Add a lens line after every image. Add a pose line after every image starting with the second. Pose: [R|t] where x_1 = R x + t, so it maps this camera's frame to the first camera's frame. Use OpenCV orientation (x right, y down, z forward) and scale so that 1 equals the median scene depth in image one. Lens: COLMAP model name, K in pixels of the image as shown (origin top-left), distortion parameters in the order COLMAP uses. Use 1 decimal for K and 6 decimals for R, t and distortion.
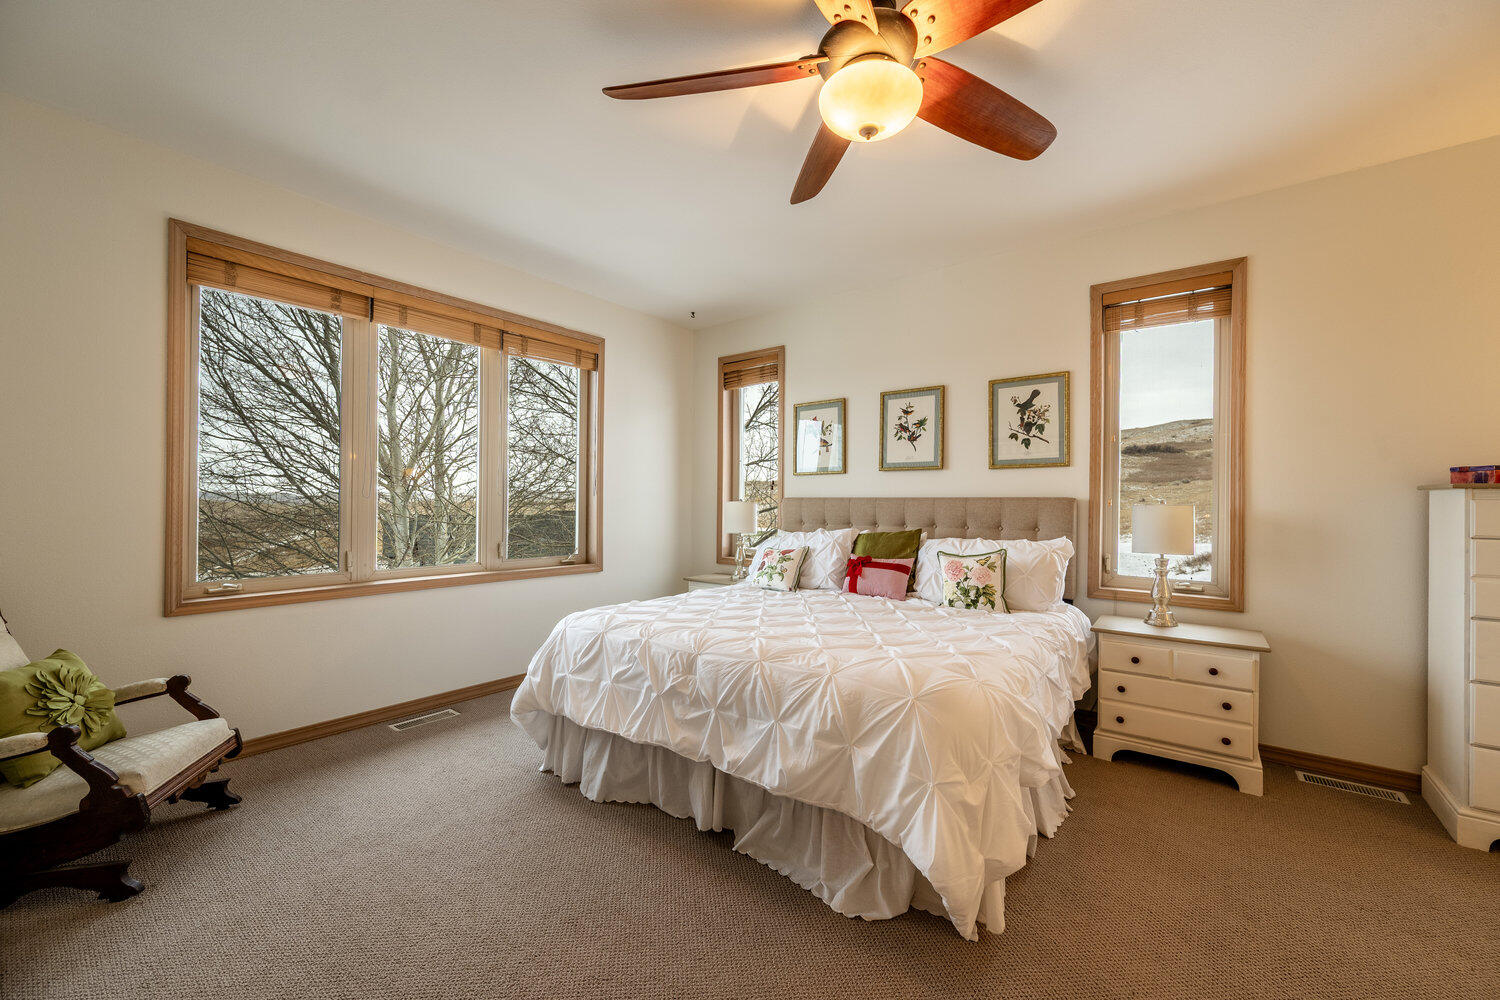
lens RADIAL K [[598.7, 0, 749.2], [0, 598.7, 503.2], [0, 0, 1]] dist [-0.000350, -0.000345]
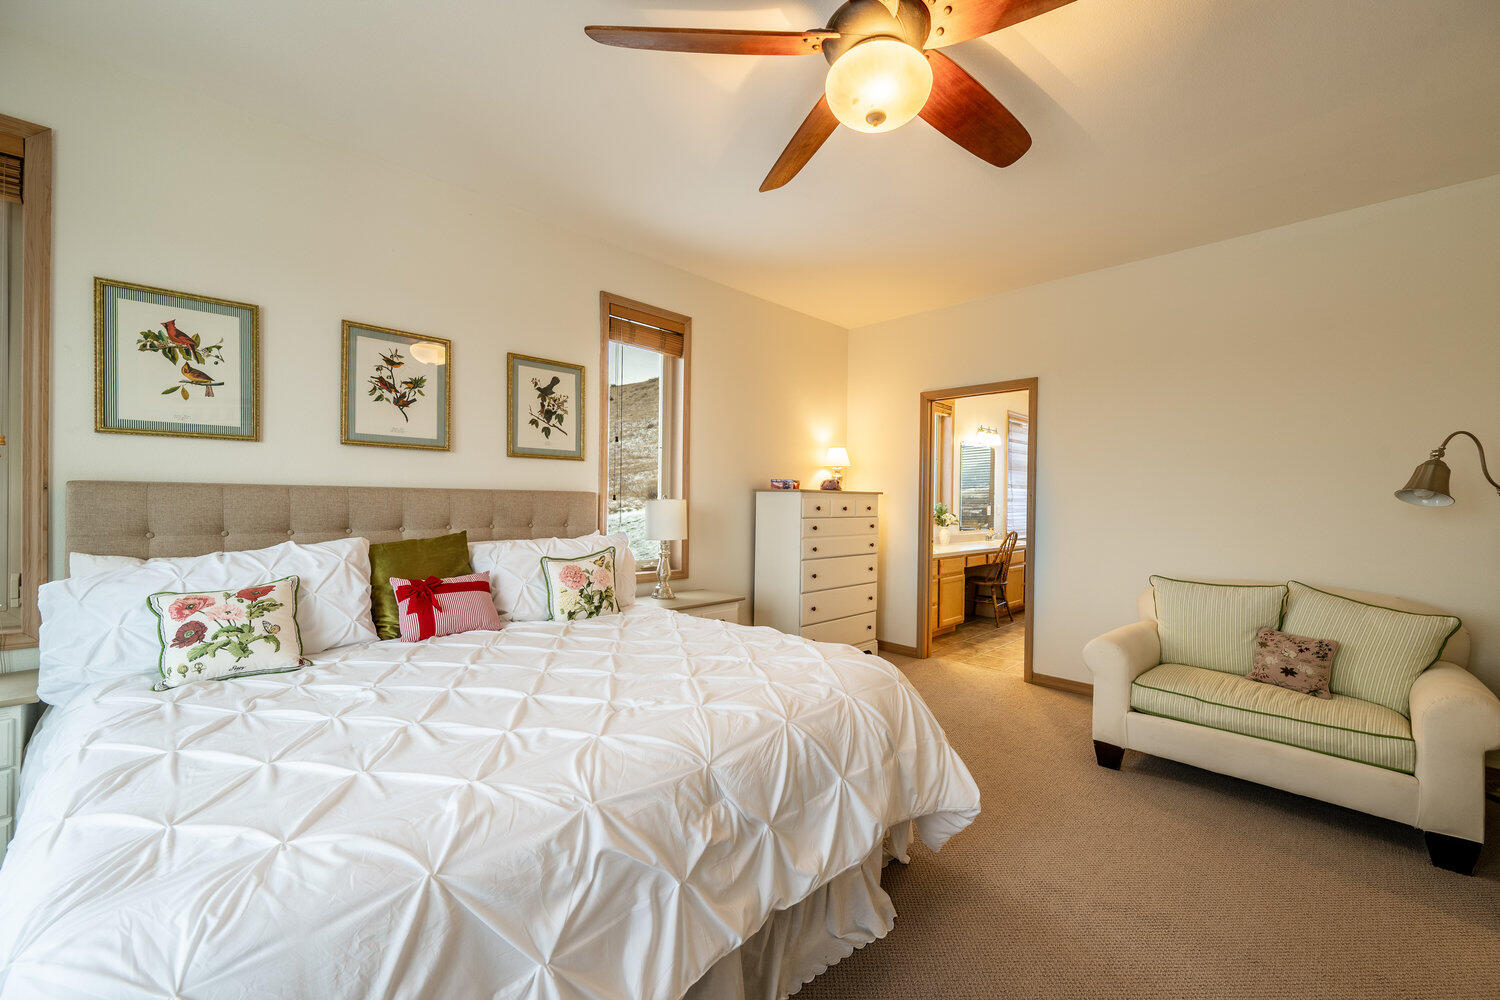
lens RADIAL K [[598.7, 0, 749.3], [0, 598.7, 502.9], [0, 0, 1]] dist [-0.000350, -0.000345]
pose [[0.108030, -0.008340, 0.994113, -0.422332], [-0.012198, 0.999878, 0.009714, -0.003781], [-0.994073, -0.013176, 0.107916, 0.585498]]
